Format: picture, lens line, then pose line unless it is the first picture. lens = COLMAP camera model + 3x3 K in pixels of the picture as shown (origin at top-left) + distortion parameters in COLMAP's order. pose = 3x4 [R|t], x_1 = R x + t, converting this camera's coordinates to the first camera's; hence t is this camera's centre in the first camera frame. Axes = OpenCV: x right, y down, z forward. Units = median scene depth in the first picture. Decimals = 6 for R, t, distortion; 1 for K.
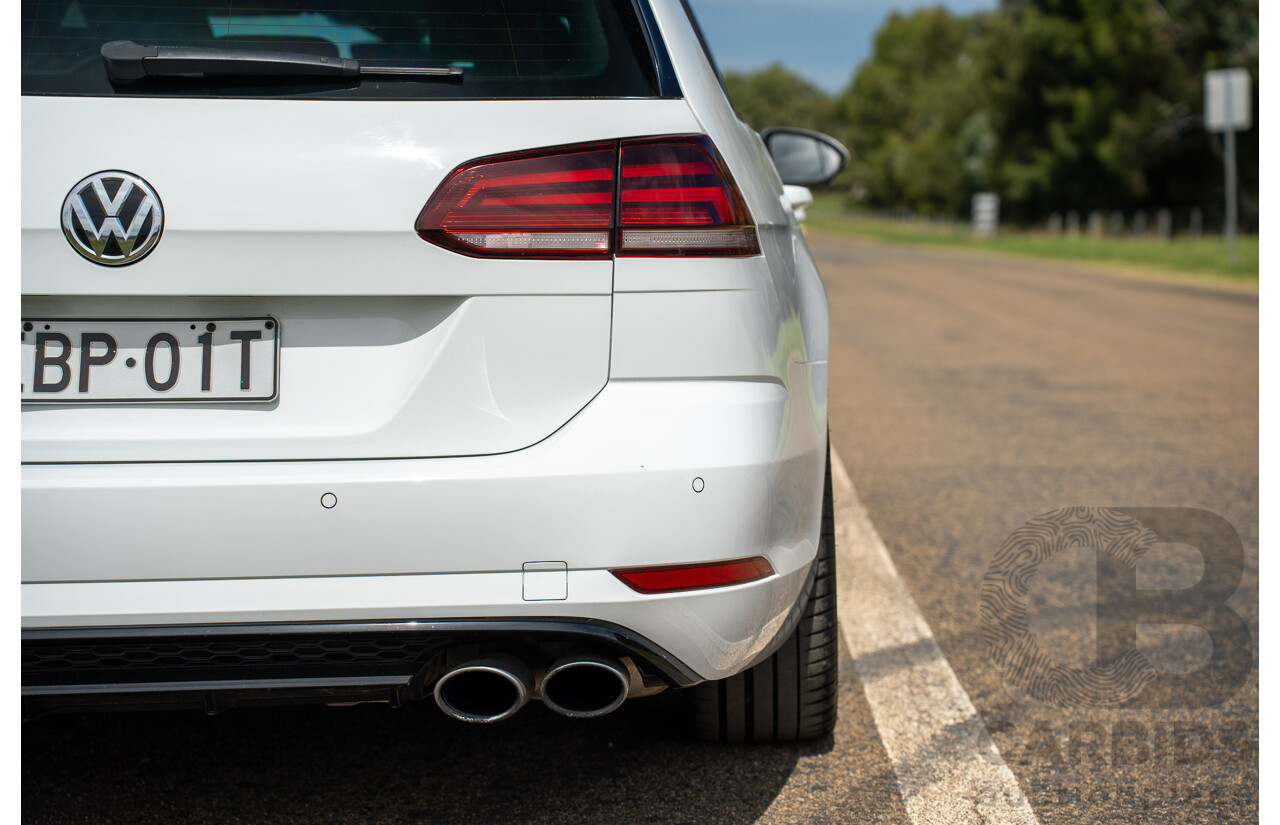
lens RADIAL K [[2414.4, 0, 652.6], [0, 2414.4, 397.7], [0, 0, 1]] dist [0.506685, 0.166954]
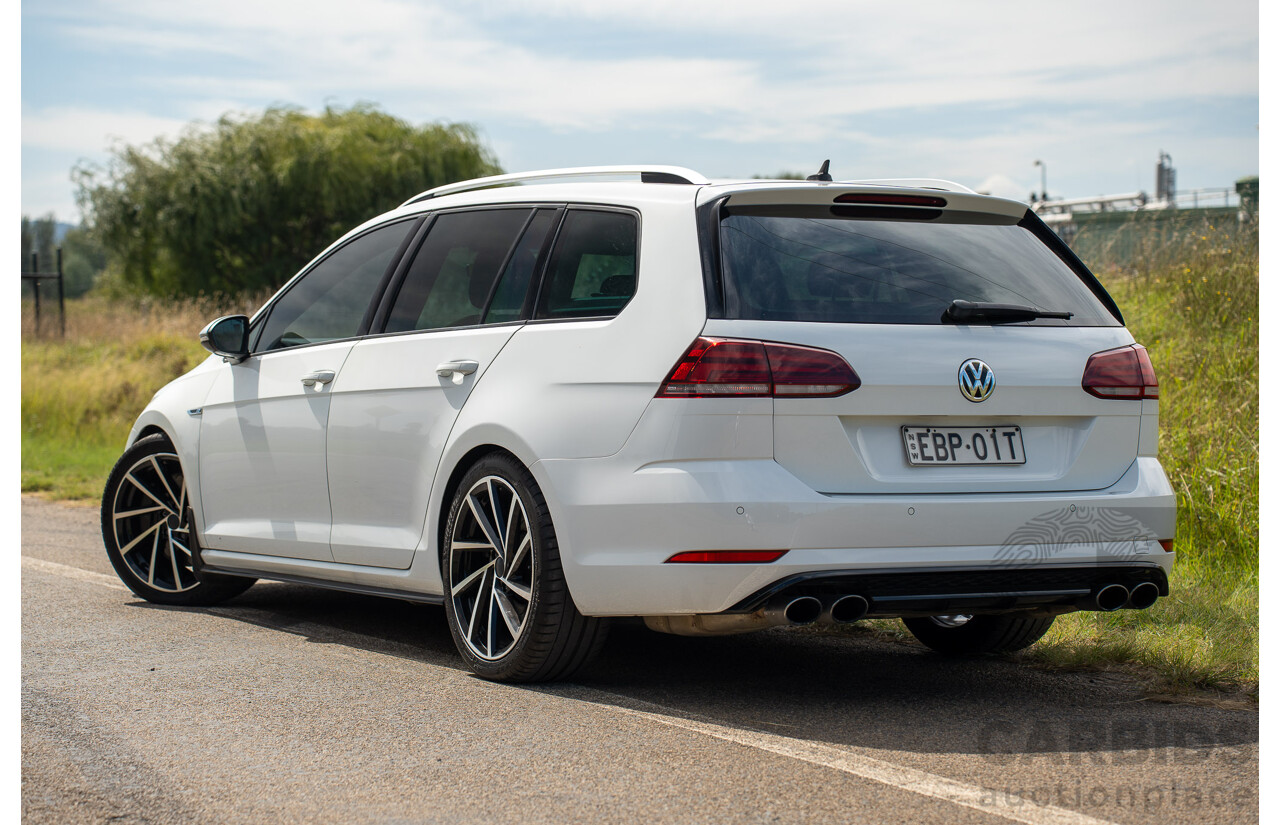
lens RADIAL K [[2414.4, 0, 652.6], [0, 2414.4, 397.7], [0, 0, 1]] dist [0.506685, 0.166954]
pose [[0.854143, 0.010922, 0.519924, -1.558197], [0.024165, 0.997866, -0.060660, 0.065613], [-0.519477, 0.064377, 0.852056, -0.678019]]
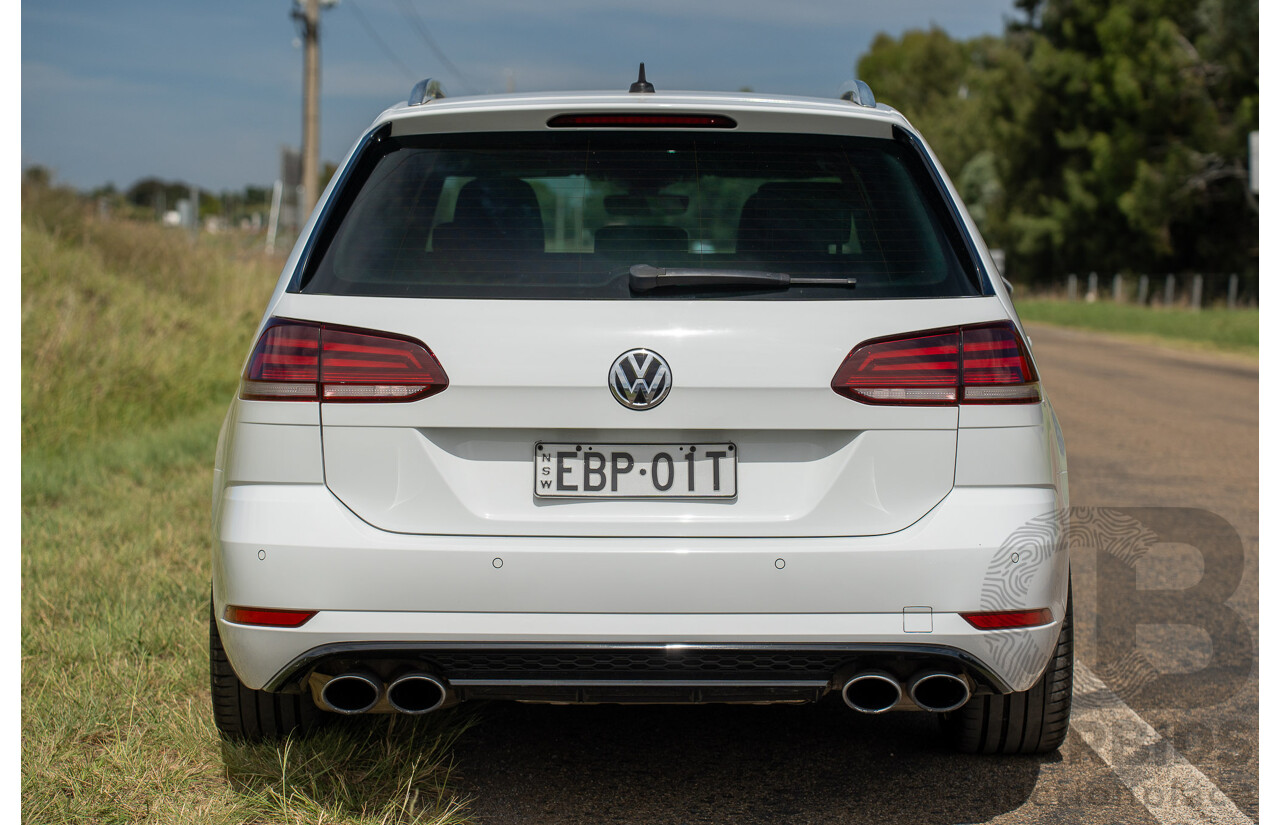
lens RADIAL K [[2796.4, 0, 655.7], [0, 2796.4, 399.0], [0, 0, 1]] dist [0.481352, 0.234386]
pose [[0.999783, 0.010259, 0.018141, -0.235401], [-0.009749, 0.999560, -0.028031, -0.010903], [-0.018421, 0.027848, 0.999442, -0.738377]]
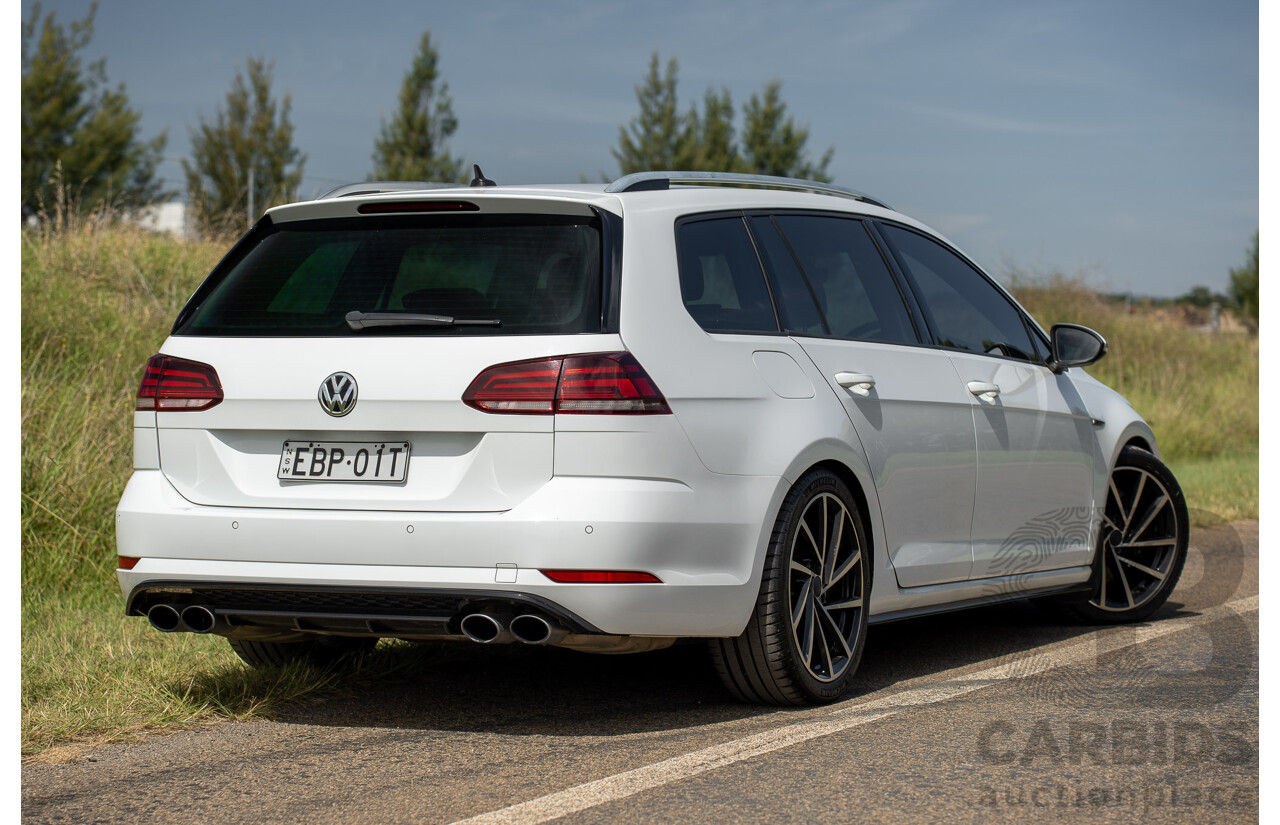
lens RADIAL K [[2796.4, 0, 655.7], [0, 2796.4, 399.0], [0, 0, 1]] dist [0.481352, 0.234386]
pose [[0.903381, 0.011406, -0.428688, 1.046189], [-0.038601, 0.997751, -0.054798, 0.052751], [0.427099, 0.066051, 0.901789, -1.044116]]
